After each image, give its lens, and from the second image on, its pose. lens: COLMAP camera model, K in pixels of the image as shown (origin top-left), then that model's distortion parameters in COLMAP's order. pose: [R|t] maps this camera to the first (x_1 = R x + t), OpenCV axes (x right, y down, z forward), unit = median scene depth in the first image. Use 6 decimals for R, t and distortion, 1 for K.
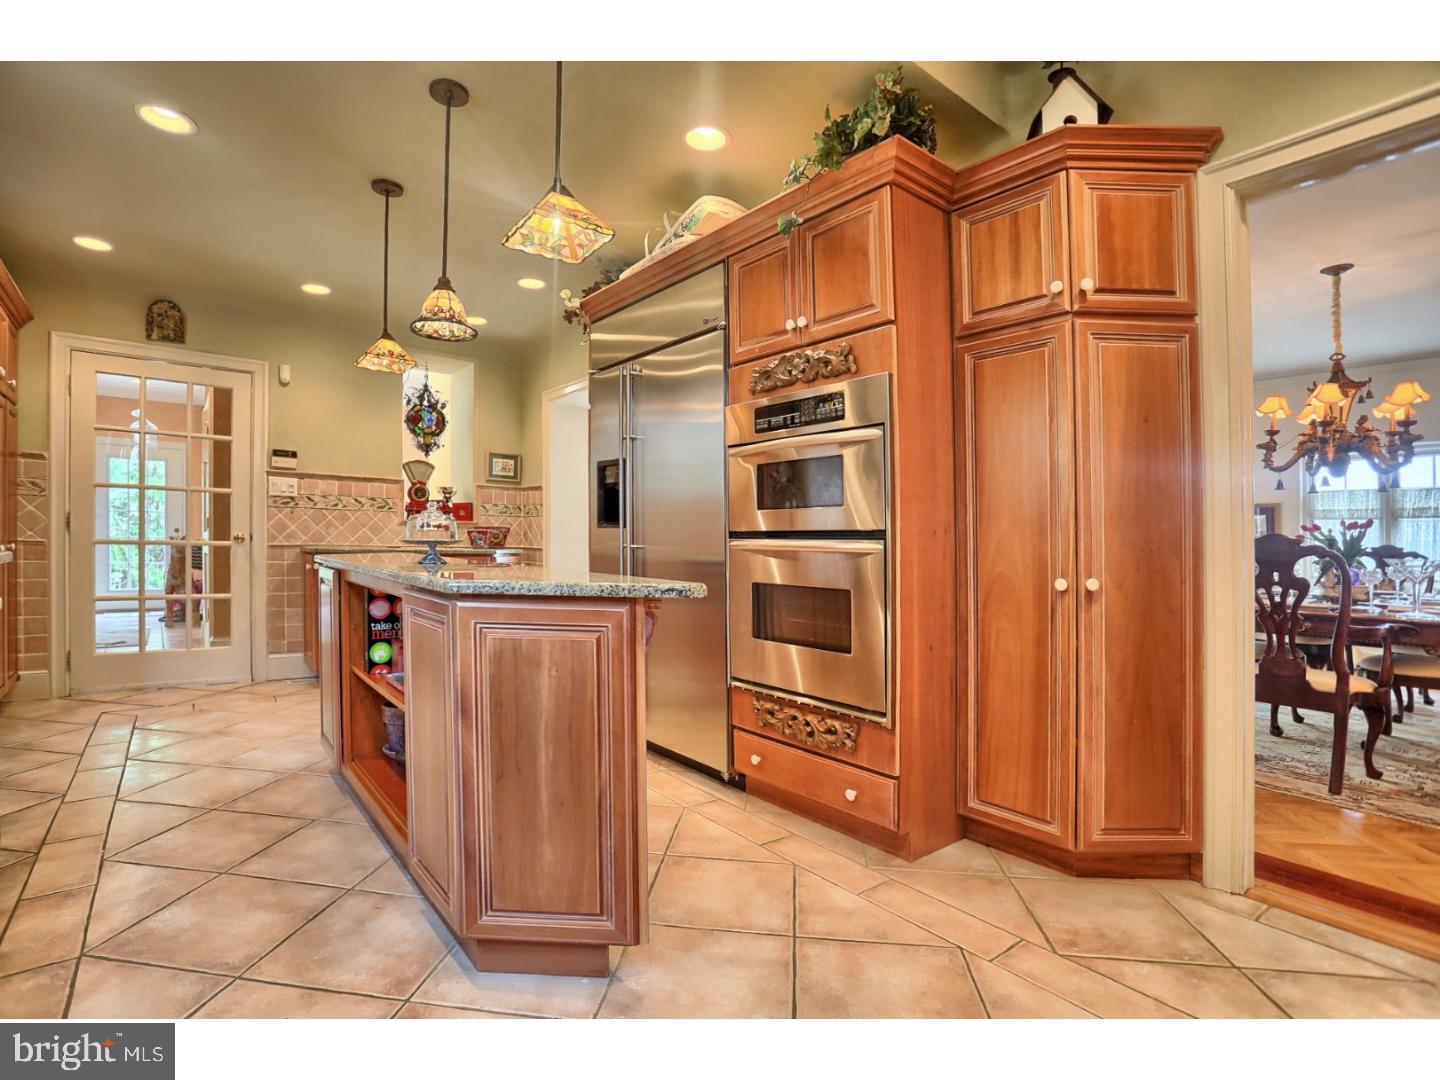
lens RADIAL K [[691.9, 0, 720.0], [0, 691.9, 540.0], [0, 0, 1]] dist [-0.000954, 0.000136]
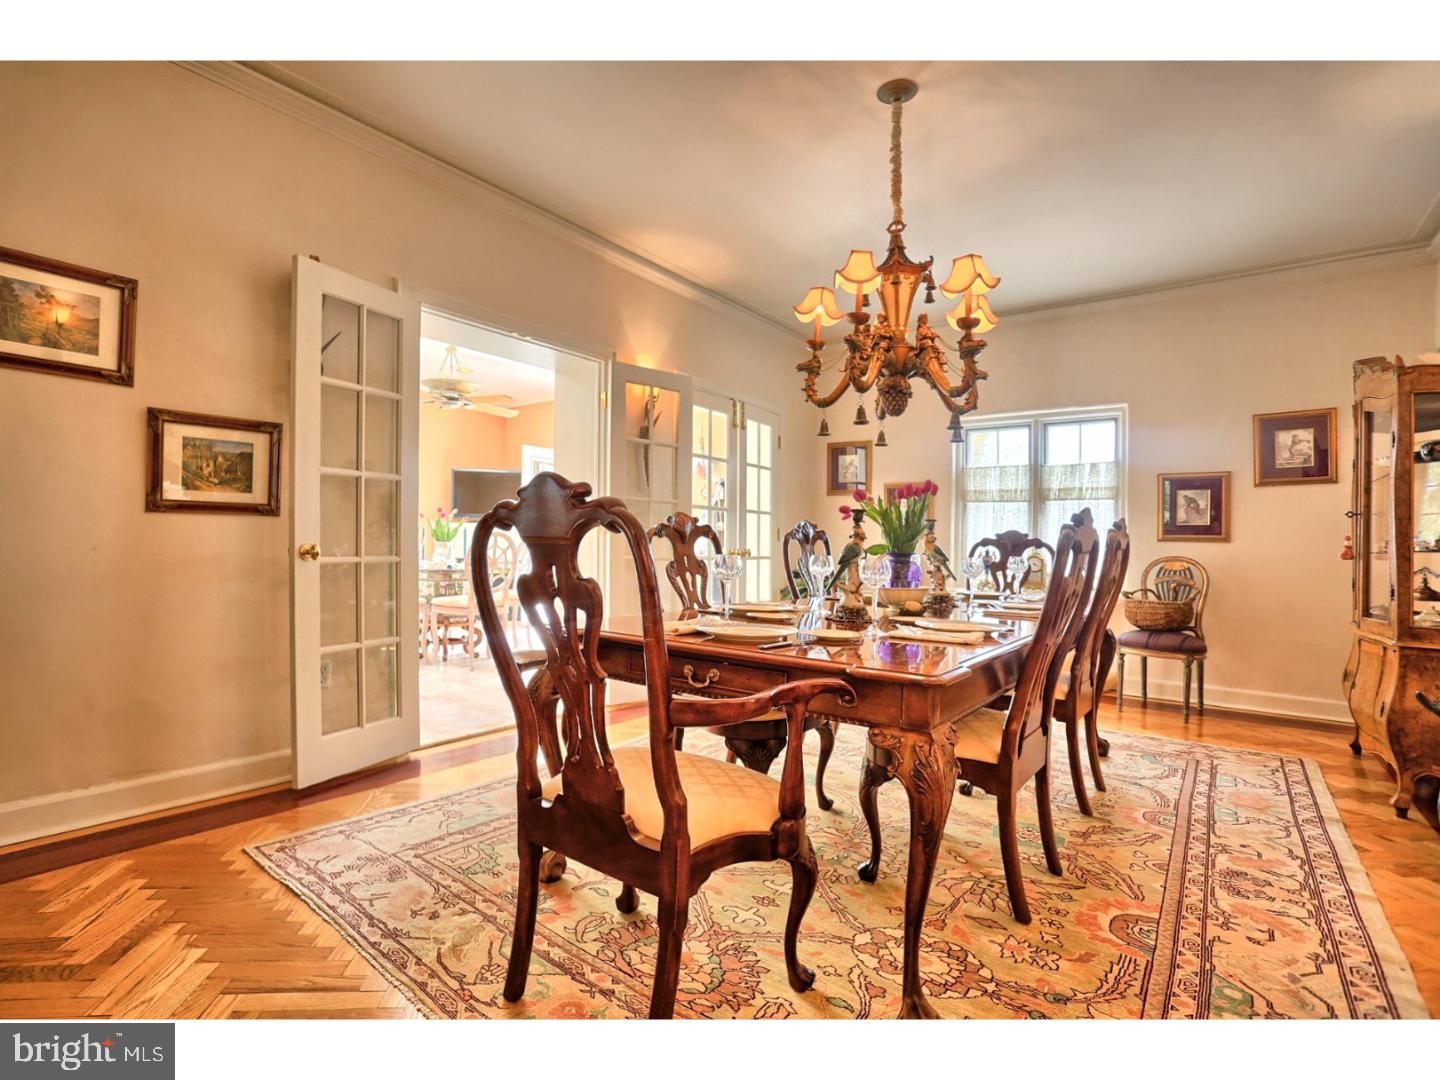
lens RADIAL K [[726.7, 0, 720.0], [0, 726.7, 540.0], [0, 0, 1]] dist [-0.031766, -0.000320]
pose [[0.967515, 0.009269, 0.252643, 0.571361], [-0.010832, 0.999930, 0.004797, 0.020031], [-0.252581, -0.007378, 0.967548, 0.398975]]
